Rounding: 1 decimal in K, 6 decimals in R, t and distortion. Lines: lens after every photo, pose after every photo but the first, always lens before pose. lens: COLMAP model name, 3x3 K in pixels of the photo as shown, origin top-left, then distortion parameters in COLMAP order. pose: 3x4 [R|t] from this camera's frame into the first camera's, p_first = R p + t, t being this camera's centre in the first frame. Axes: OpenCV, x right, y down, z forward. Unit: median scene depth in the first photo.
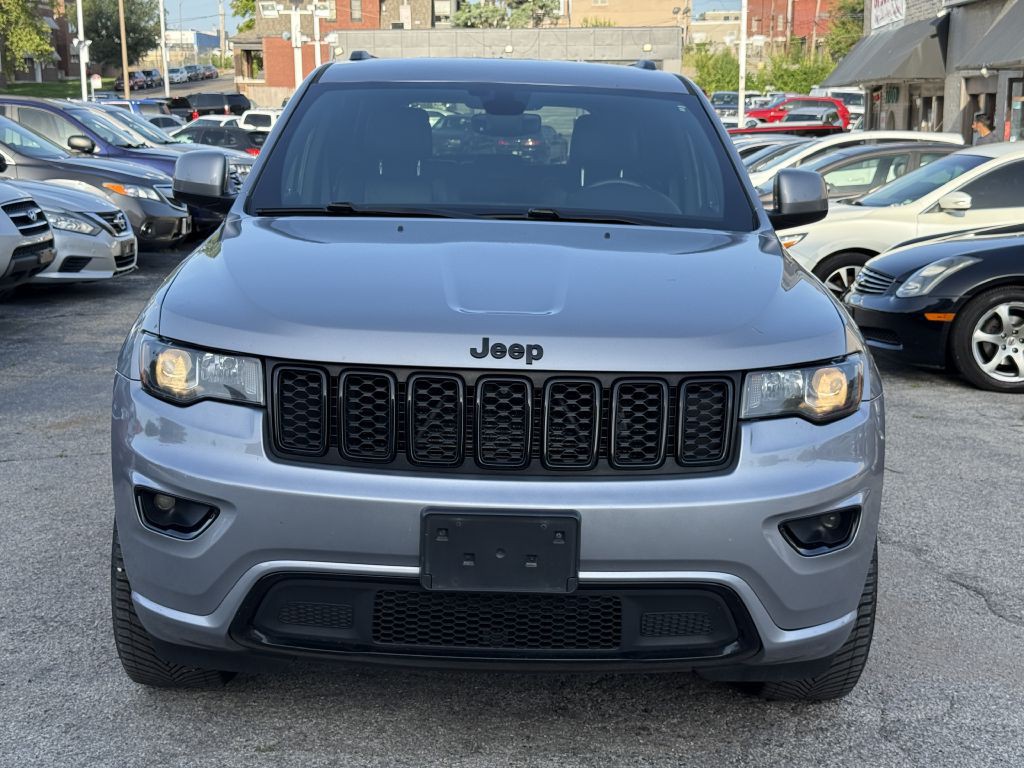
lens RADIAL K [[1454.9, 0, 510.2], [0, 1454.9, 384.1], [0, 0, 1]] dist [0.104779, 0.000000]
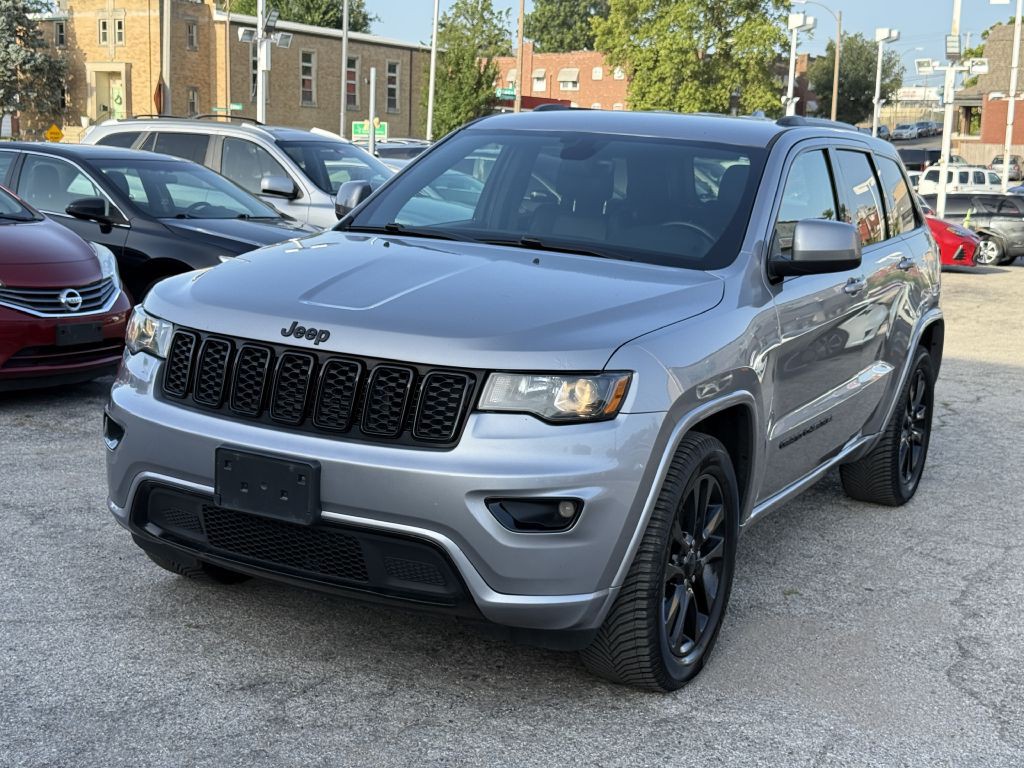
lens RADIAL K [[1454.9, 0, 507.5], [0, 1454.9, 383.3], [0, 0, 1]] dist [0.104779, 0.000000]
pose [[0.878022, 0.106539, -0.466611, 0.681862], [-0.123780, 0.992289, -0.006353, 0.006499], [0.462337, 0.063336, 0.884440, -0.044848]]
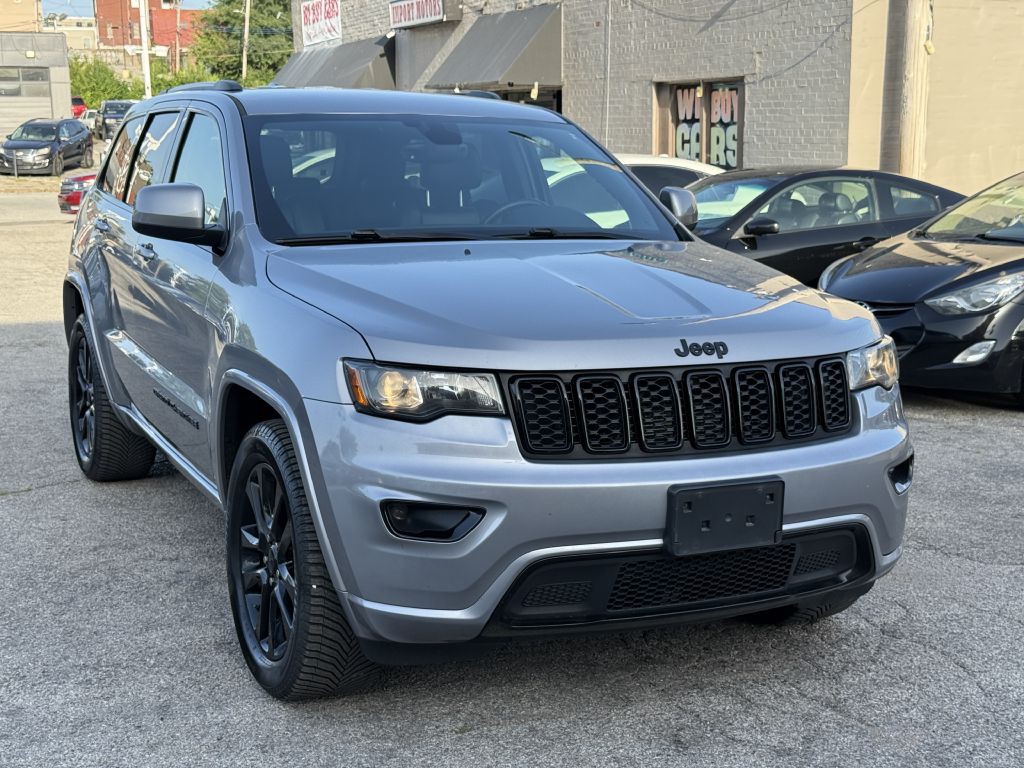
lens RADIAL K [[1454.9, 0, 515.6], [0, 1454.9, 383.2], [0, 0, 1]] dist [0.104779, 0.000000]
pose [[0.907347, -0.081482, 0.412411, -0.569582], [0.084122, 0.996386, 0.011785, -0.019557], [-0.411881, 0.024000, 0.910922, -0.018101]]
